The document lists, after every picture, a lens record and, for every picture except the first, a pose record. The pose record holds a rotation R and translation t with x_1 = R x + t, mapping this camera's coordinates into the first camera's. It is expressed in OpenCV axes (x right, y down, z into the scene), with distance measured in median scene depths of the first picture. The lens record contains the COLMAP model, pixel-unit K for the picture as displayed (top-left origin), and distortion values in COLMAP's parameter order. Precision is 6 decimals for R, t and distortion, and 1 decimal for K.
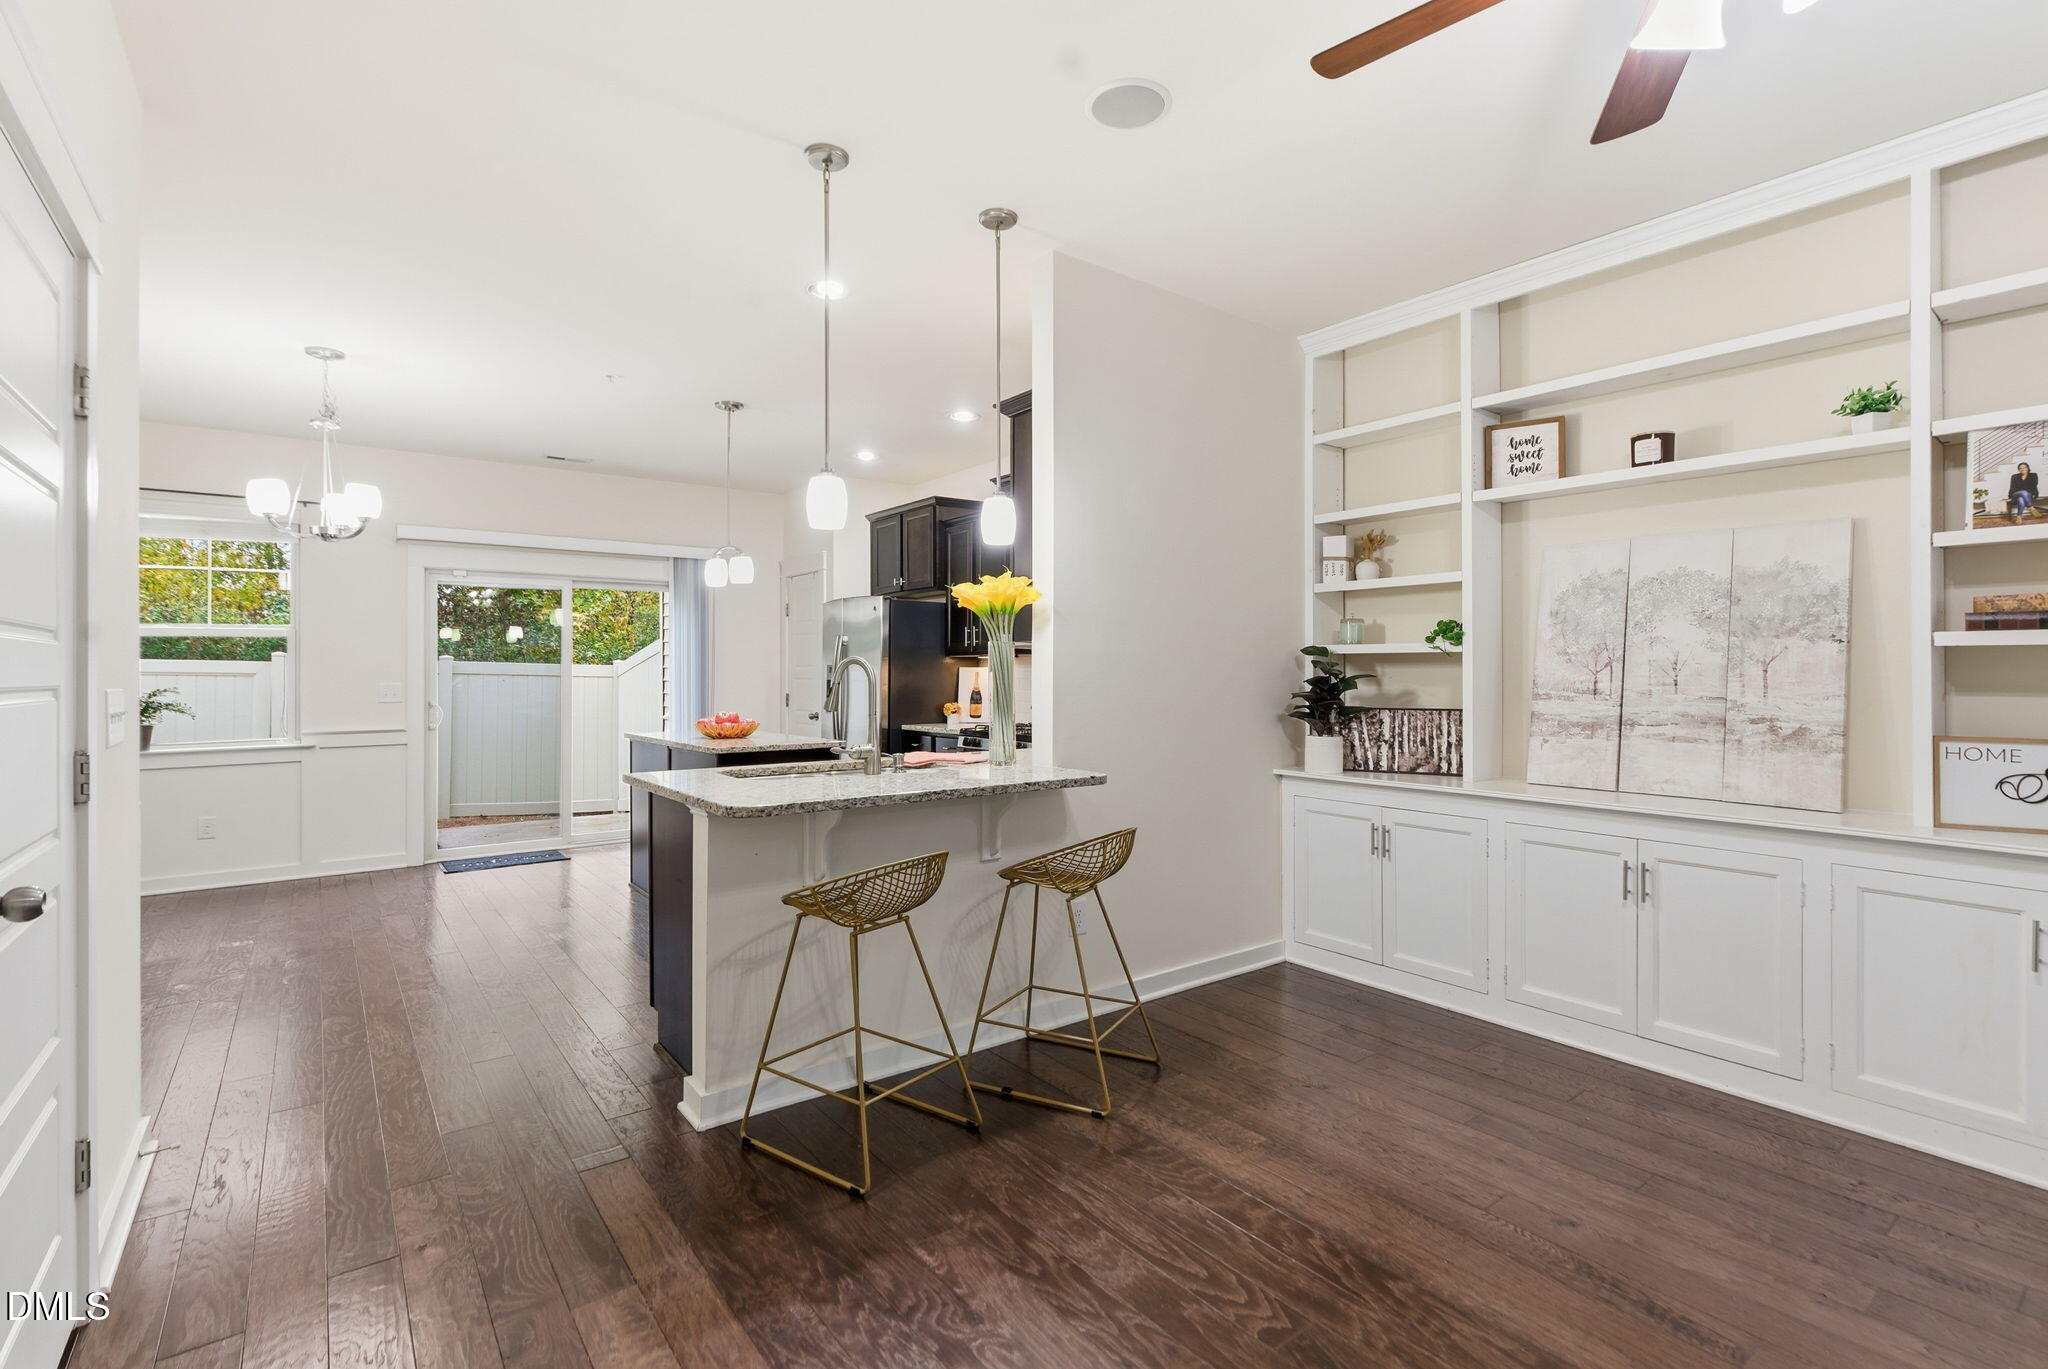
lens RADIAL K [[939.0, 0, 1031.6], [0, 939.0, 661.3], [0, 0, 1]] dist [-0.002672, -0.000656]
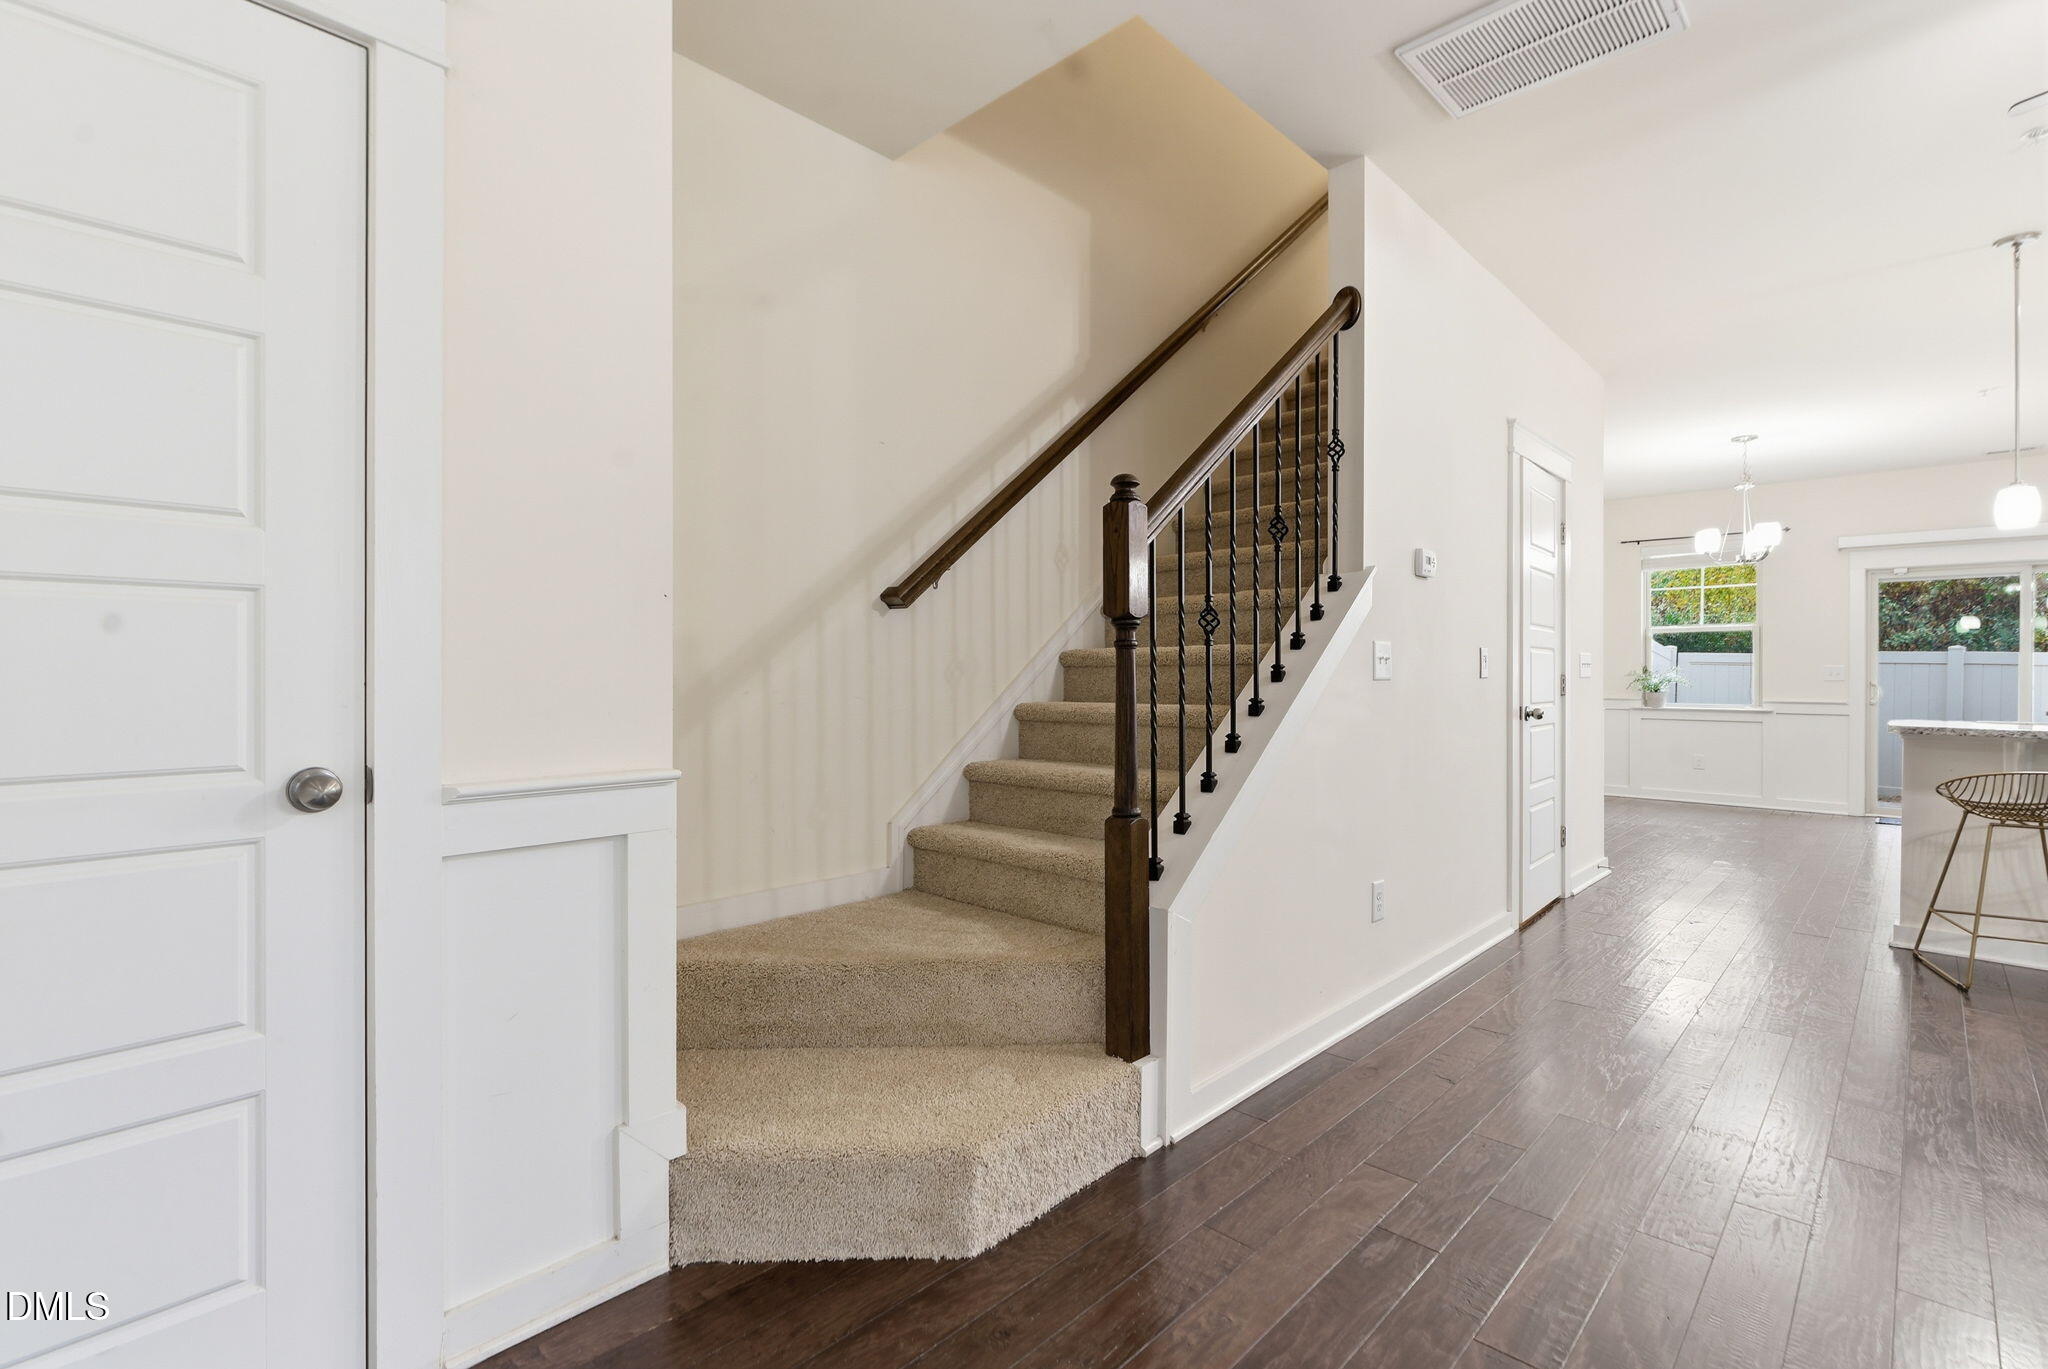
lens RADIAL K [[939.0, 0, 1031.6], [0, 939.0, 661.3], [0, 0, 1]] dist [-0.002672, -0.000656]
pose [[0.153658, -0.005431, -0.988109, 0.735629], [0.003966, 0.999980, -0.004879, 0.037608], [0.988116, -0.003170, 0.153677, -0.472164]]
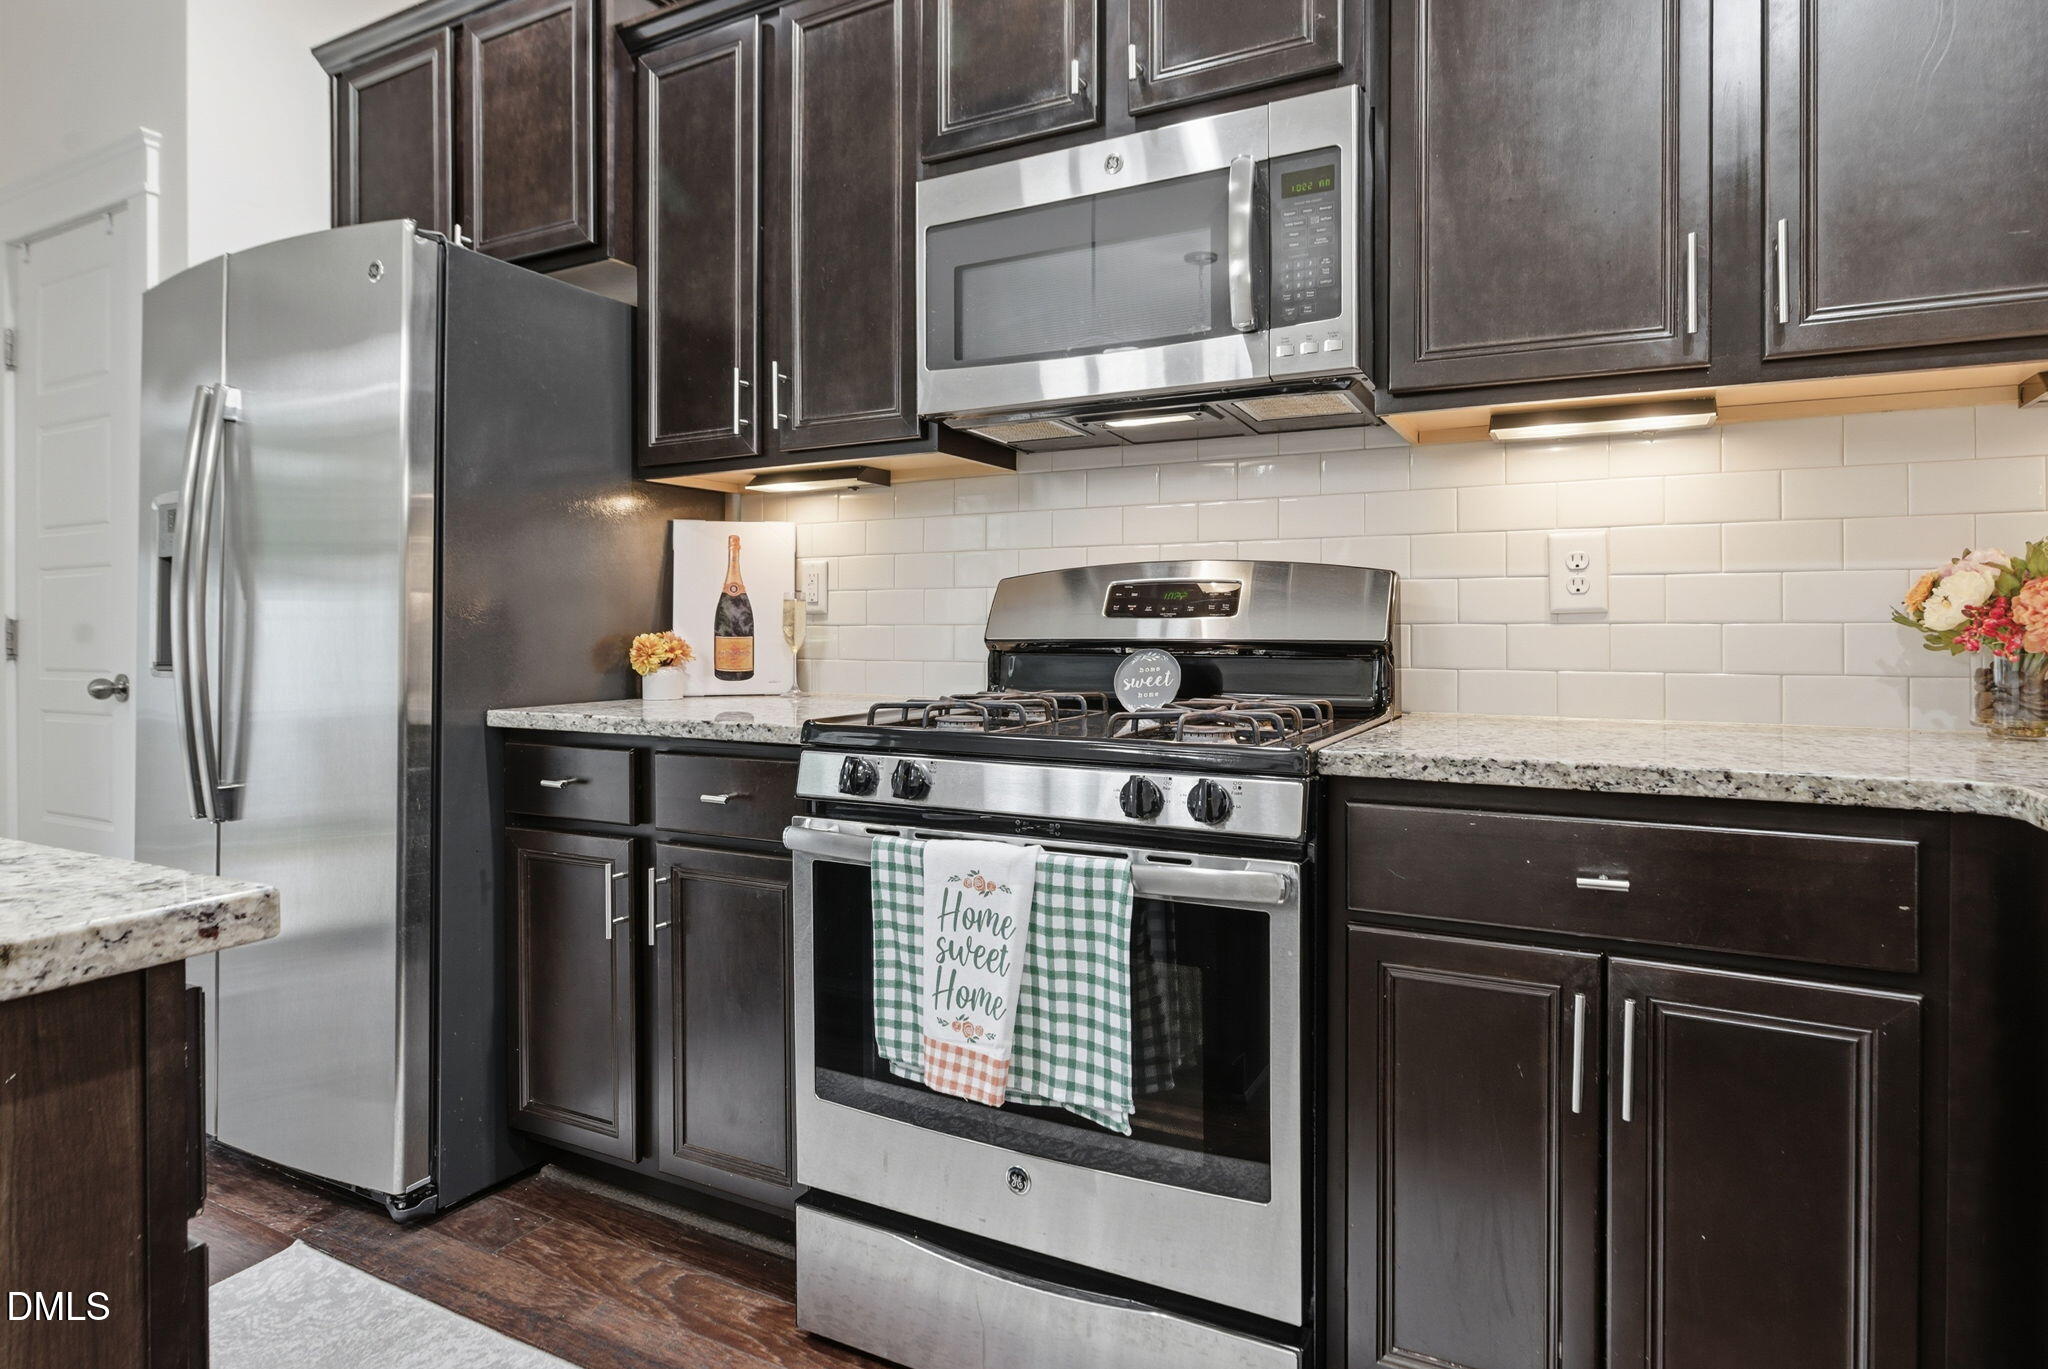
lens RADIAL K [[1106.8, 0, 1029.4], [0, 1106.8, 626.9], [0, 0, 1]] dist [-0.000923, -0.000711]
pose [[0.906332, 0.001788, 0.422563, -0.225885], [-0.007329, 0.999907, 0.011488, 0.066355], [-0.422503, -0.013509, 0.906261, 1.098206]]
